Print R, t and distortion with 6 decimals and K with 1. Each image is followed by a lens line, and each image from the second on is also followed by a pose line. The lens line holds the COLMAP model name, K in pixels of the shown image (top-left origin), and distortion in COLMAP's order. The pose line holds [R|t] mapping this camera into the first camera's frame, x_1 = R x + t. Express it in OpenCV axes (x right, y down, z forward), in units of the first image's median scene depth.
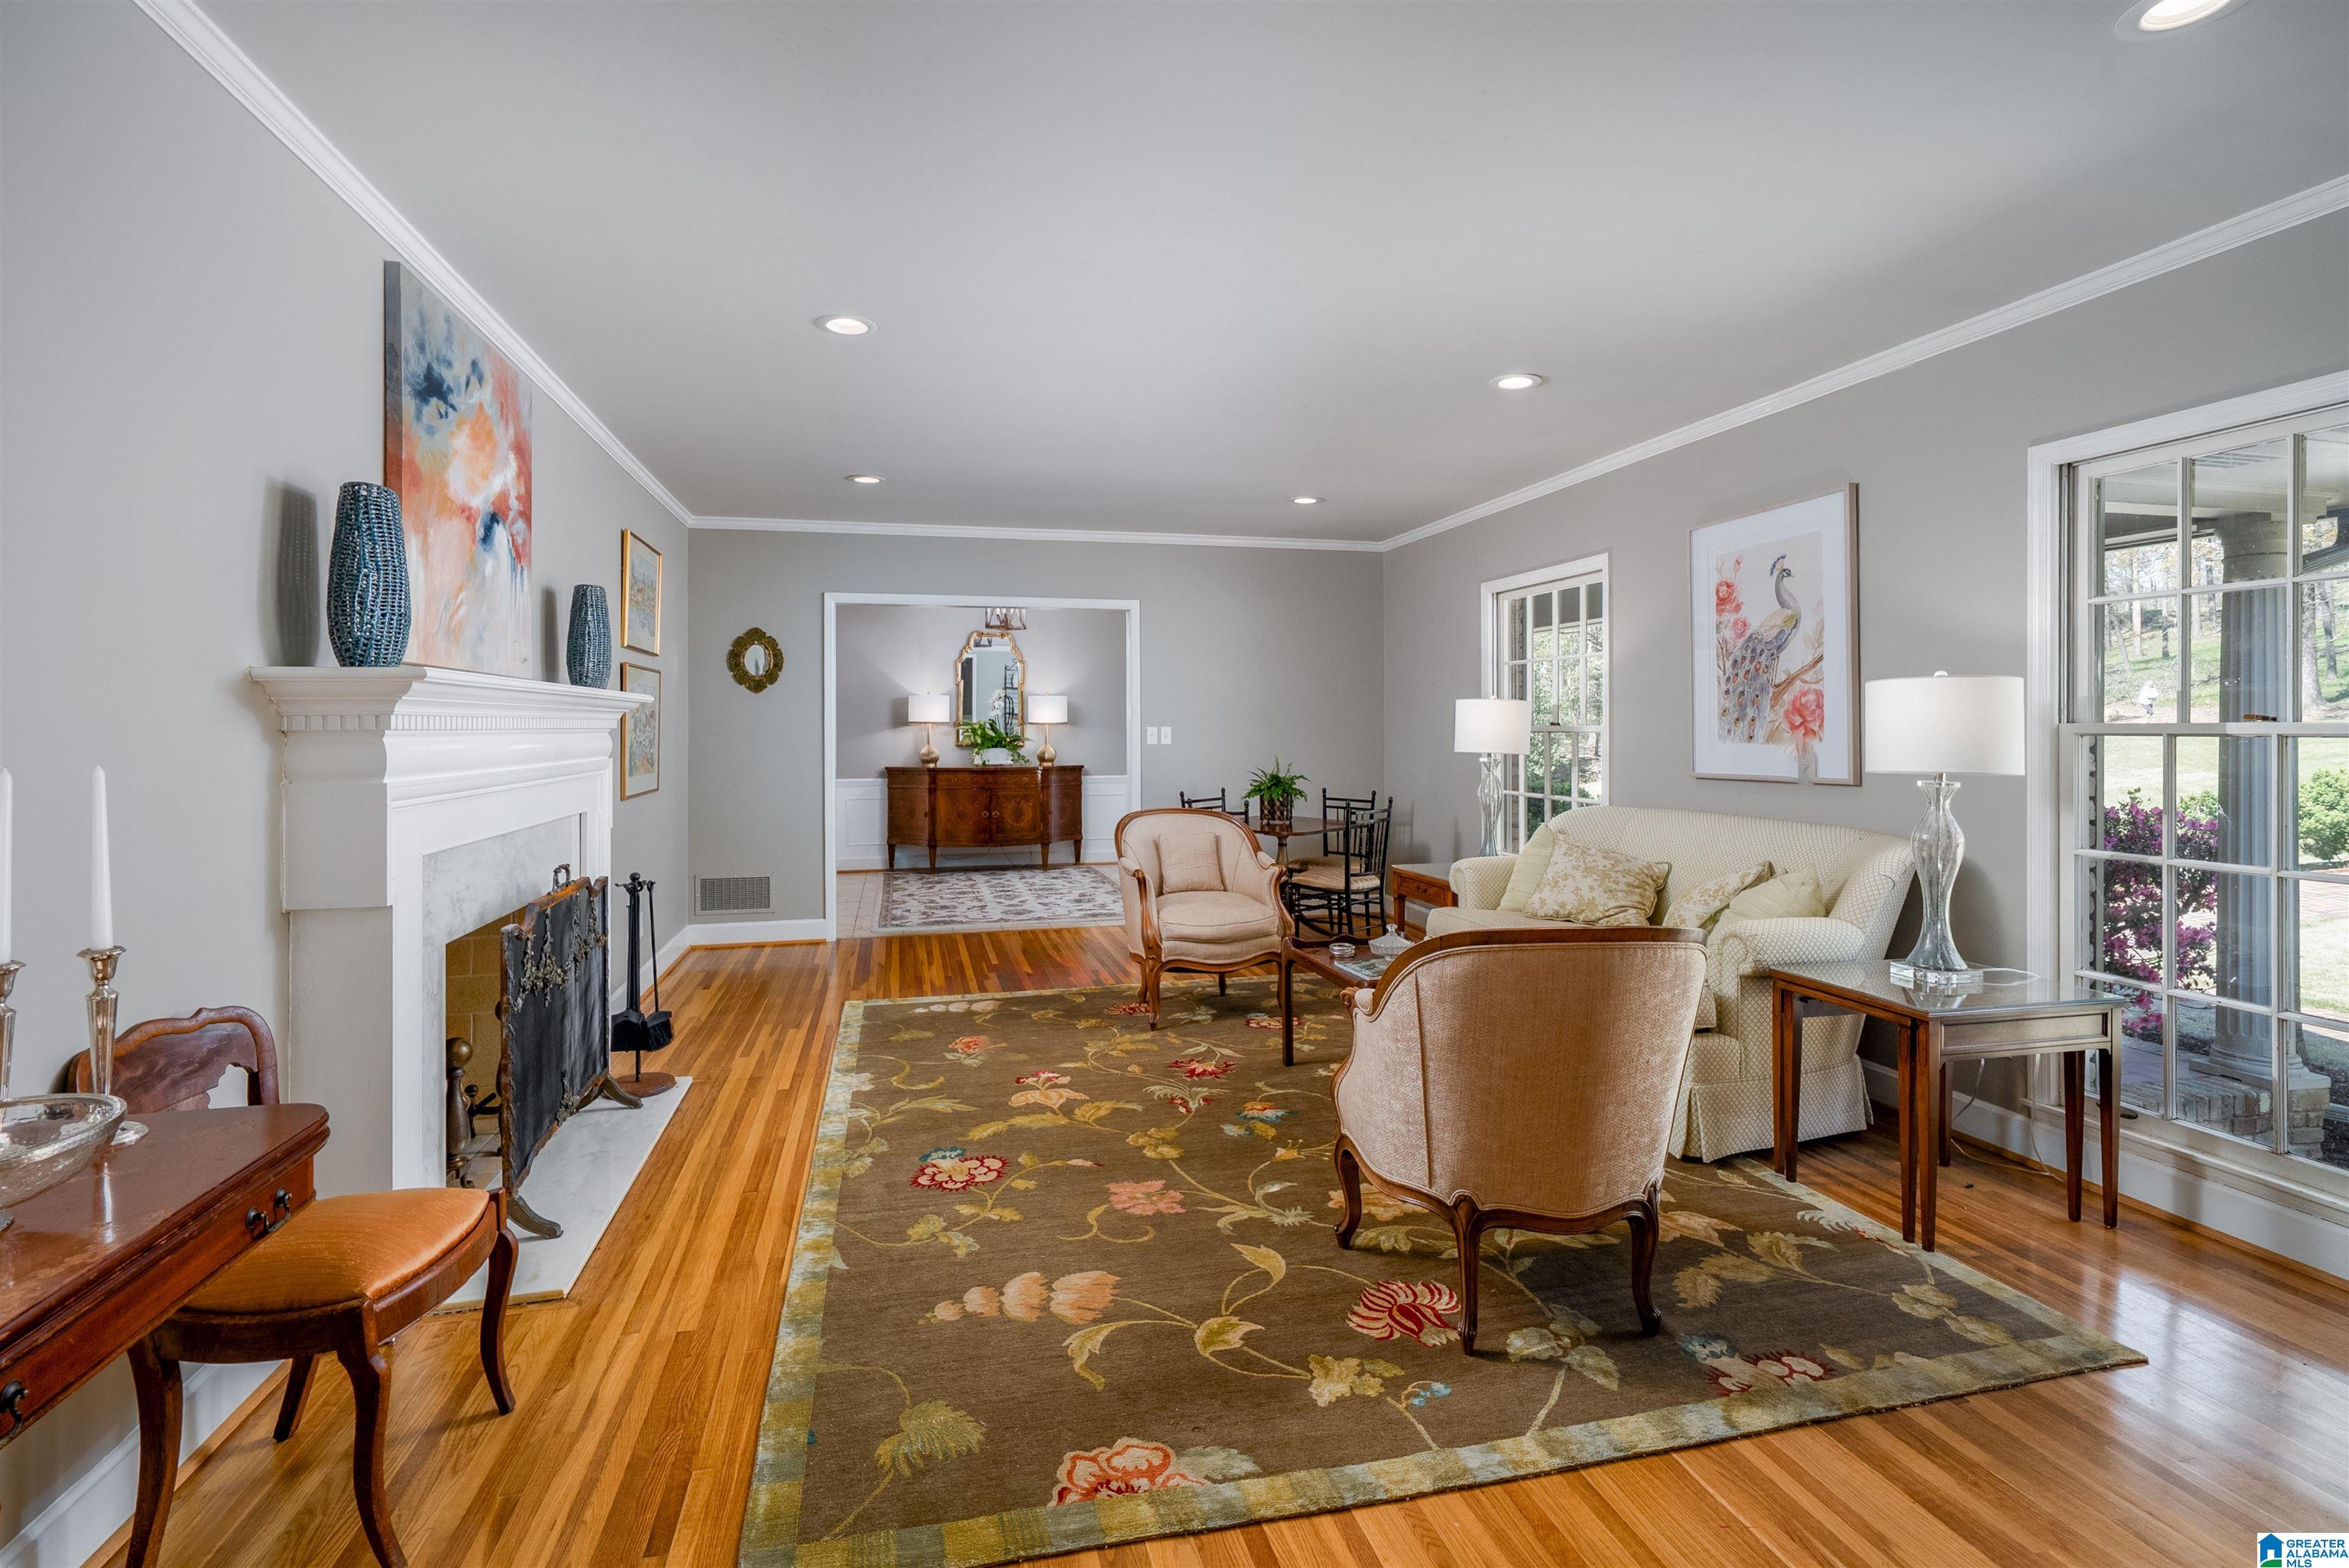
lens RADIAL K [[1053.6, 0, 1170.5], [0, 1053.6, 768.0], [0, 0, 1]] dist [-0.001031, -0.000243]
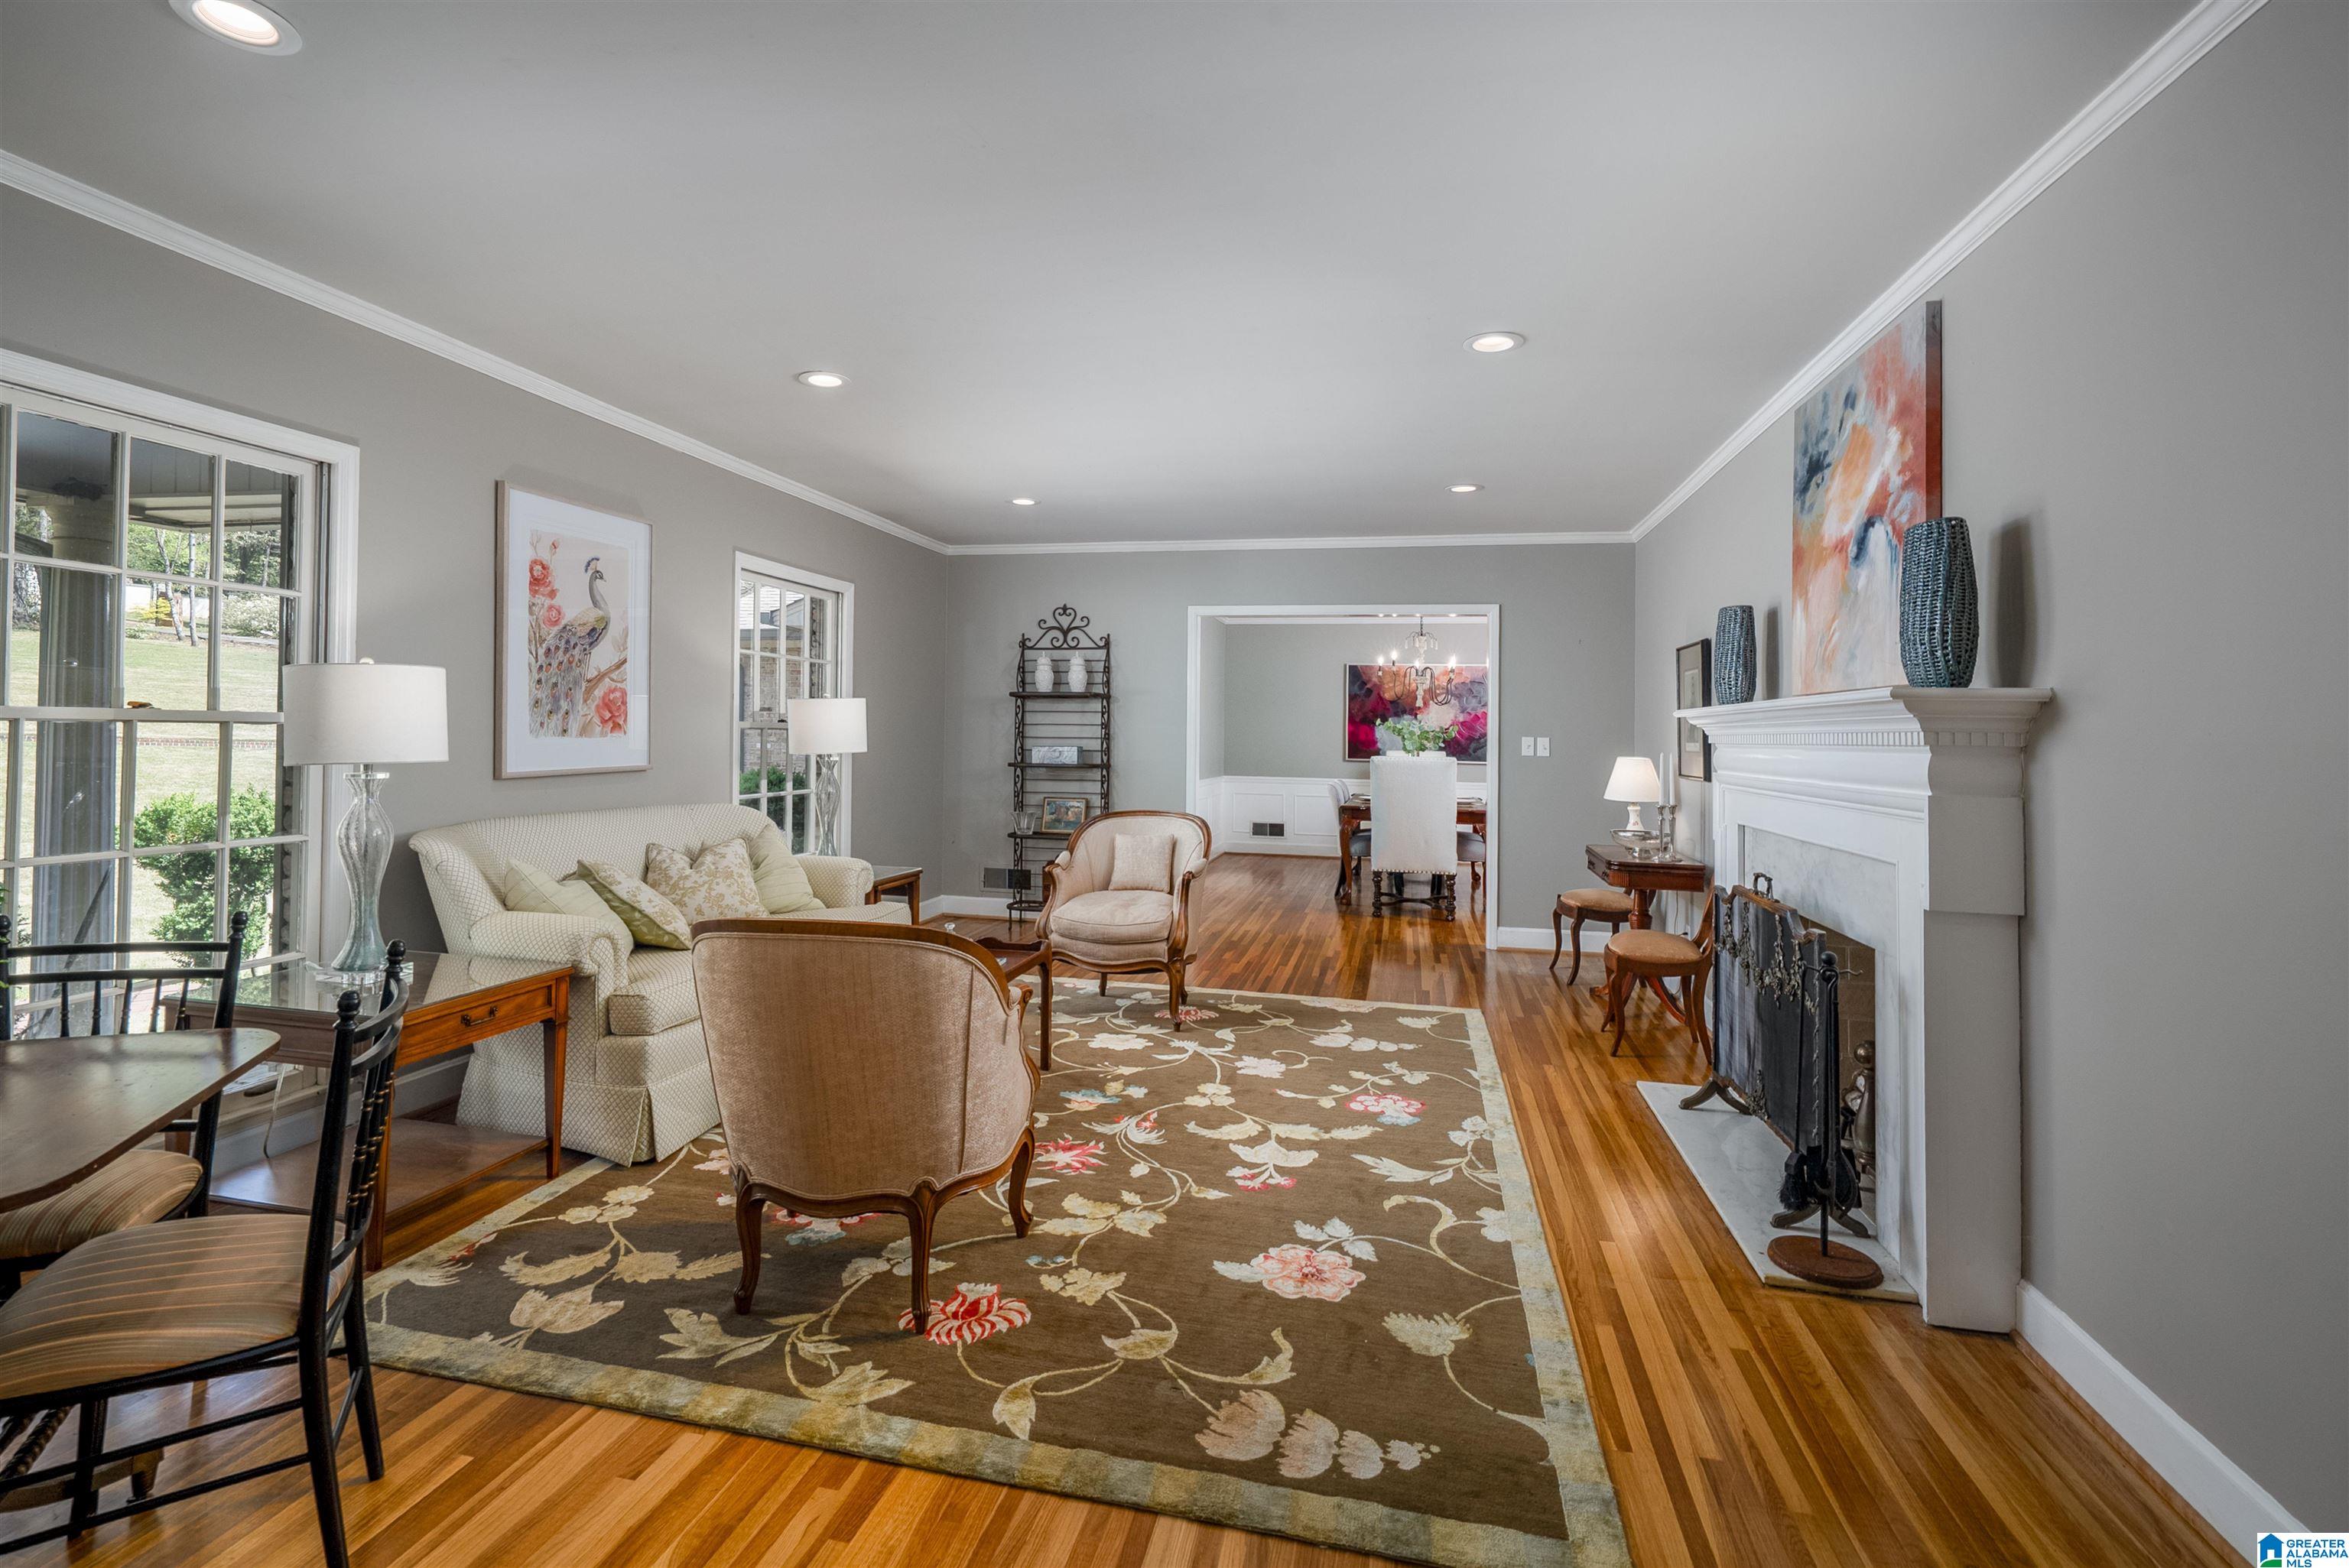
lens RADIAL K [[1069.7, 0, 1164.3], [0, 1069.7, 713.7], [0, 0, 1]] dist [-0.000673, -0.000109]
pose [[-0.888807, -0.008484, 0.458203, -0.412509], [0.000181, 0.999822, 0.018865, -0.066760], [-0.458281, 0.016851, -0.888647, 1.705819]]
